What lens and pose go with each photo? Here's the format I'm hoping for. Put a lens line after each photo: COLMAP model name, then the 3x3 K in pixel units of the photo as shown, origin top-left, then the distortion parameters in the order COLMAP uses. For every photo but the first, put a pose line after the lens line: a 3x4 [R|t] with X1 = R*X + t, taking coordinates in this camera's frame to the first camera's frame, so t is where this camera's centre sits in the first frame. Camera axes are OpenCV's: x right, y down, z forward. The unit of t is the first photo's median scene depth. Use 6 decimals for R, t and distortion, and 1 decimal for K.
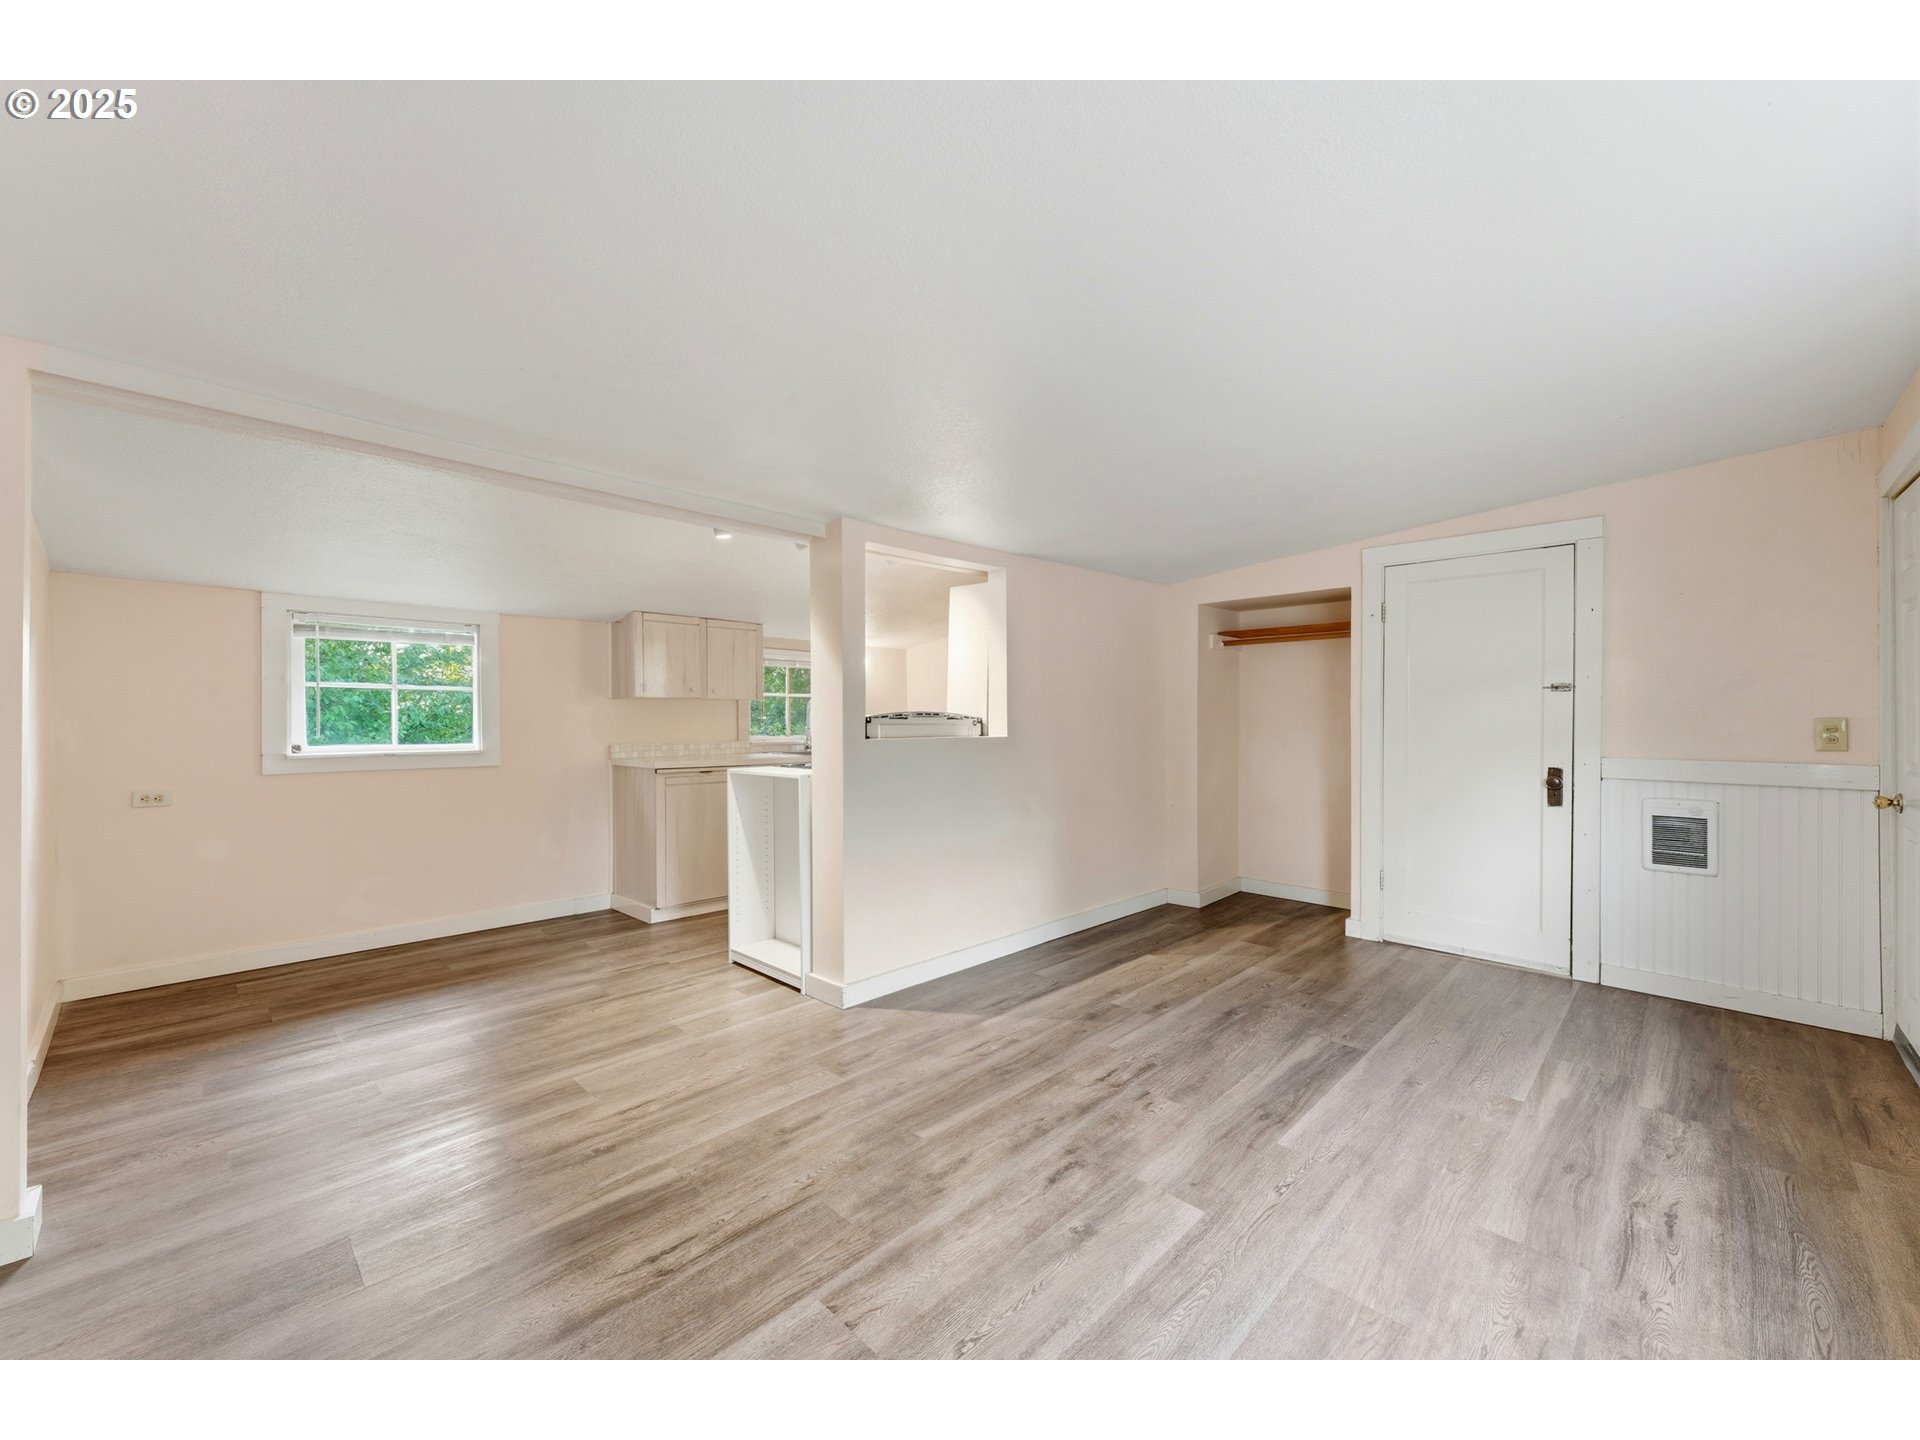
lens RADIAL K [[768.9, 0, 951.0], [0, 768.9, 720.0], [0, 0, 1]] dist [0.002806, 0.000340]
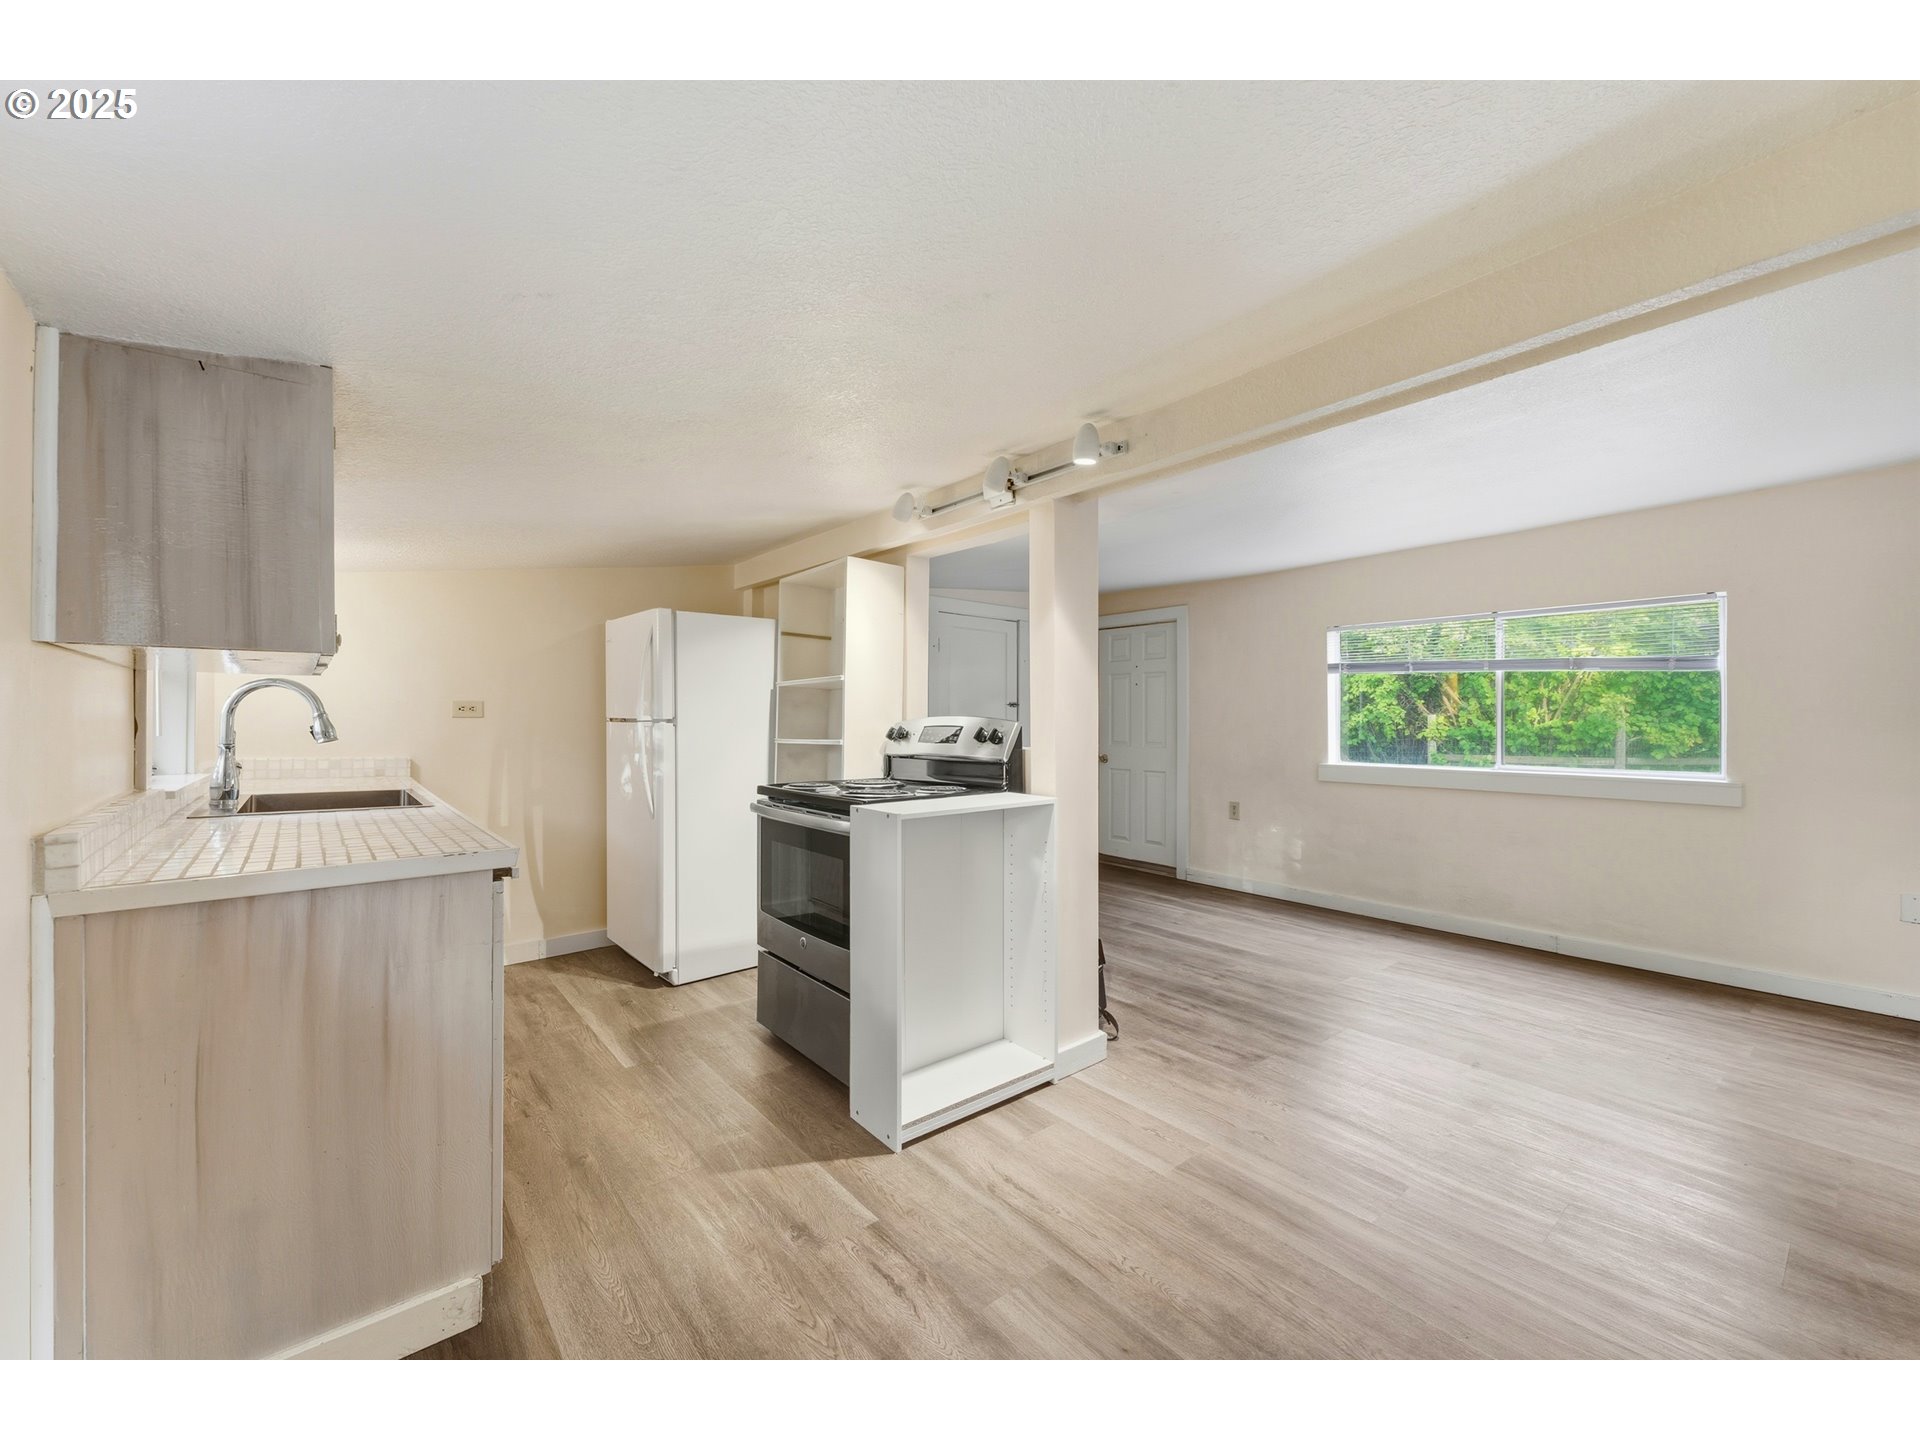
lens RADIAL K [[768.9, 0, 958.1], [0, 768.9, 717.4], [0, 0, 1]] dist [0.002806, 0.000340]
pose [[0.096121, 0.003740, 0.995363, -1.260639], [0.000548, 0.999993, -0.003810, -0.011121], [-0.995370, 0.000912, 0.096118, 1.324653]]
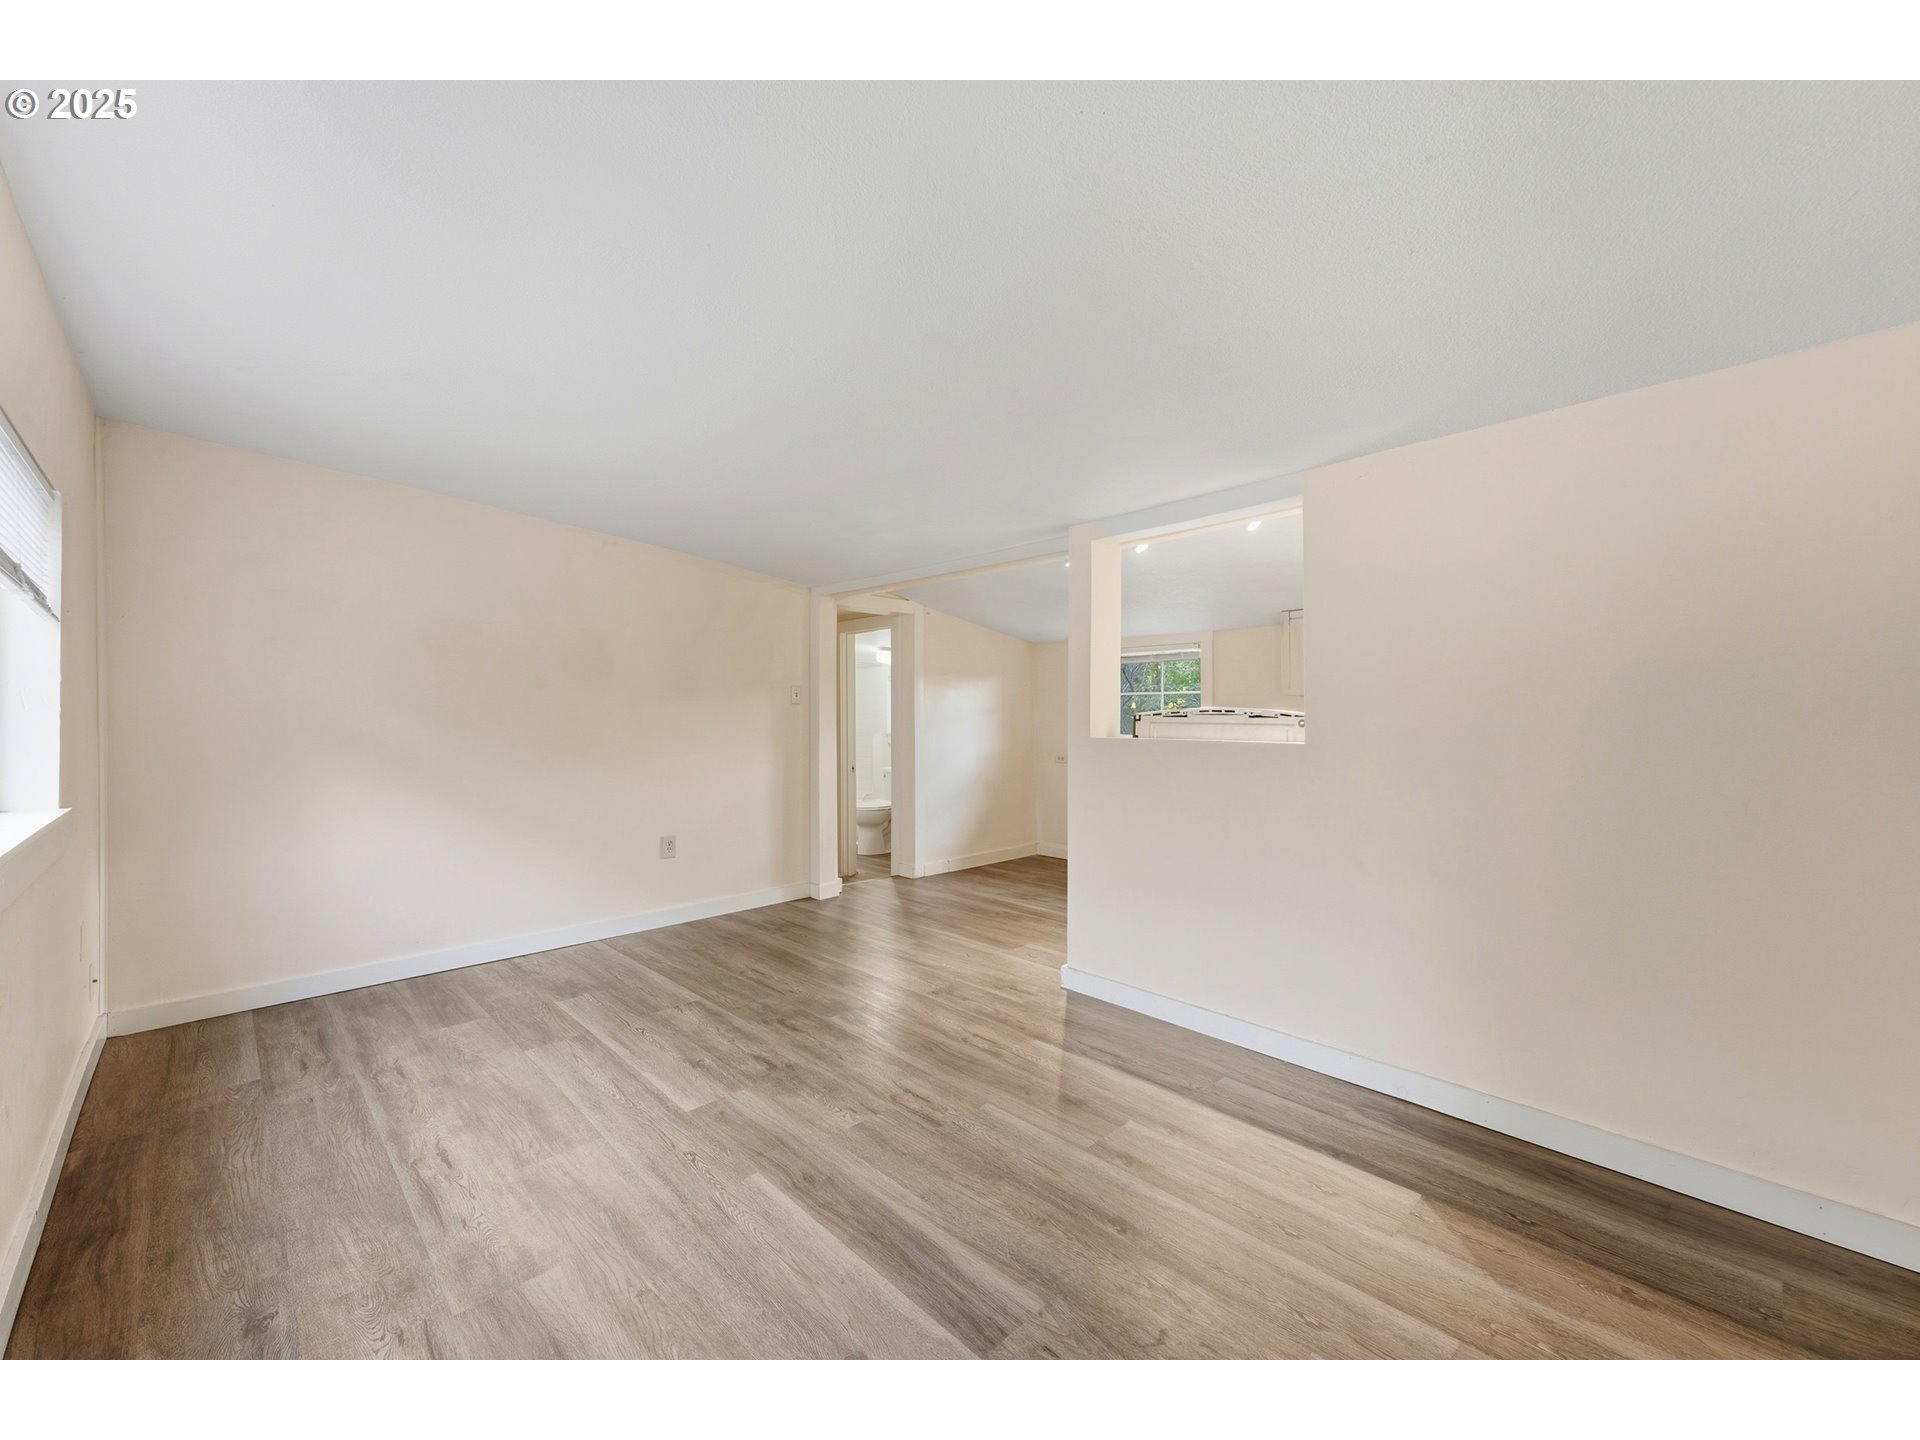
lens RADIAL K [[768.9, 0, 954.7], [0, 768.9, 716.9], [0, 0, 1]] dist [0.002806, 0.000340]
pose [[-0.025862, 0.004843, -0.999654, 1.146414], [-0.003212, 0.999983, 0.004928, -0.008194], [0.999660, 0.003338, -0.025846, 1.071805]]
